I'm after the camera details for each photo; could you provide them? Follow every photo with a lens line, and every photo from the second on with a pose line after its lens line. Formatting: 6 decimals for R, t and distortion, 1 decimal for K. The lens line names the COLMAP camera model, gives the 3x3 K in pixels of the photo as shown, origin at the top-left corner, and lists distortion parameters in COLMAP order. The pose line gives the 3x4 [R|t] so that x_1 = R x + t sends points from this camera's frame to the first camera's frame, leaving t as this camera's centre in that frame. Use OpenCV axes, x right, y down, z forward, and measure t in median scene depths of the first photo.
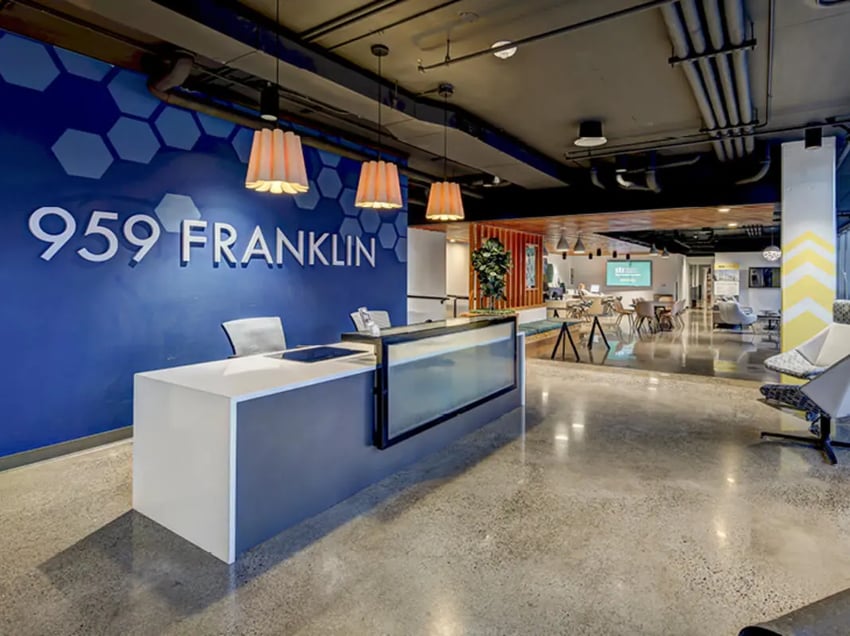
lens RADIAL K [[476.2, 0, 425.0], [0, 476.2, 318.0], [0, 0, 1]] dist [-0.000682, -0.000117]
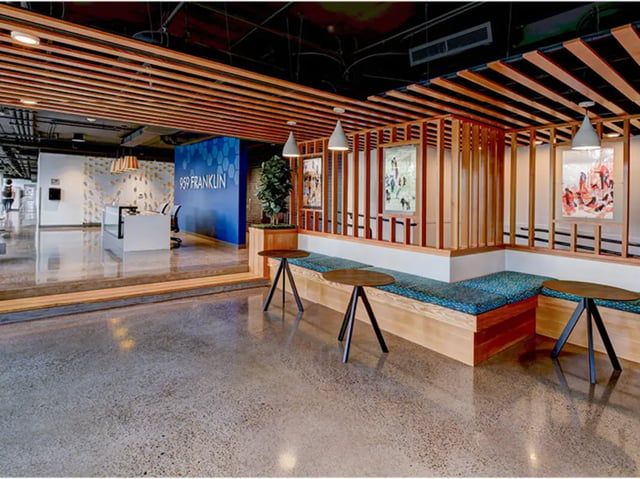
lens RADIAL K [[358.6, 0, 320.0], [0, 358.6, 239.5], [0, 0, 1]] dist [-0.000682, -0.000117]
pose [[-0.286267, 0.100510, -0.952864, 1.169311], [-0.107722, 0.984802, 0.136242, -0.144135], [0.952075, 0.141646, -0.271089, 1.785564]]
